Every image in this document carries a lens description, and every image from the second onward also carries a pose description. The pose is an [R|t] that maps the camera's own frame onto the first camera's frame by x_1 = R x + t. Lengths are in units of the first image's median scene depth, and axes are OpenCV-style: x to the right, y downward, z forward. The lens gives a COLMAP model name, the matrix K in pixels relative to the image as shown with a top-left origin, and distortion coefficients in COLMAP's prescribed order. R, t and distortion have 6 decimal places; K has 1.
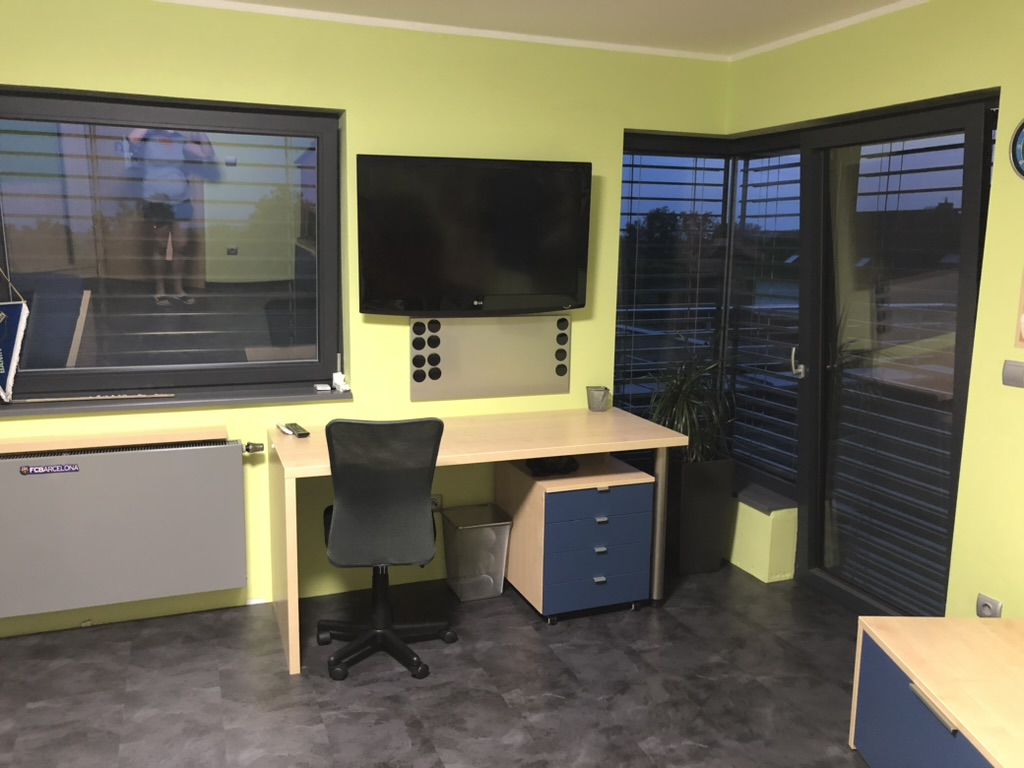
lens RADIAL K [[834.1, 0, 485.3], [0, 834.1, 383.6], [0, 0, 1]] dist [0.035835, -0.040915]
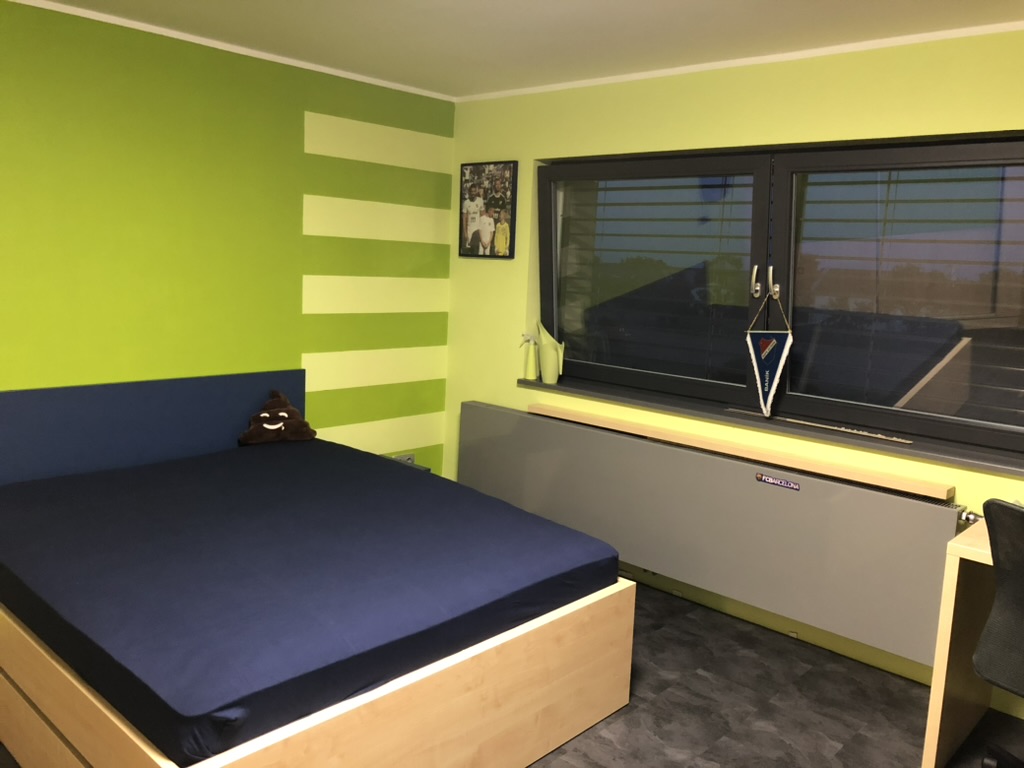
lens RADIAL K [[834.1, 0, 519.1], [0, 834.1, 377.4], [0, 0, 1]] dist [0.035835, -0.040915]
pose [[0.465207, 0.139550, -0.874133, 0.273273], [-0.192450, 0.979820, 0.054001, -0.027891], [0.864028, 0.143105, 0.482676, 0.149602]]
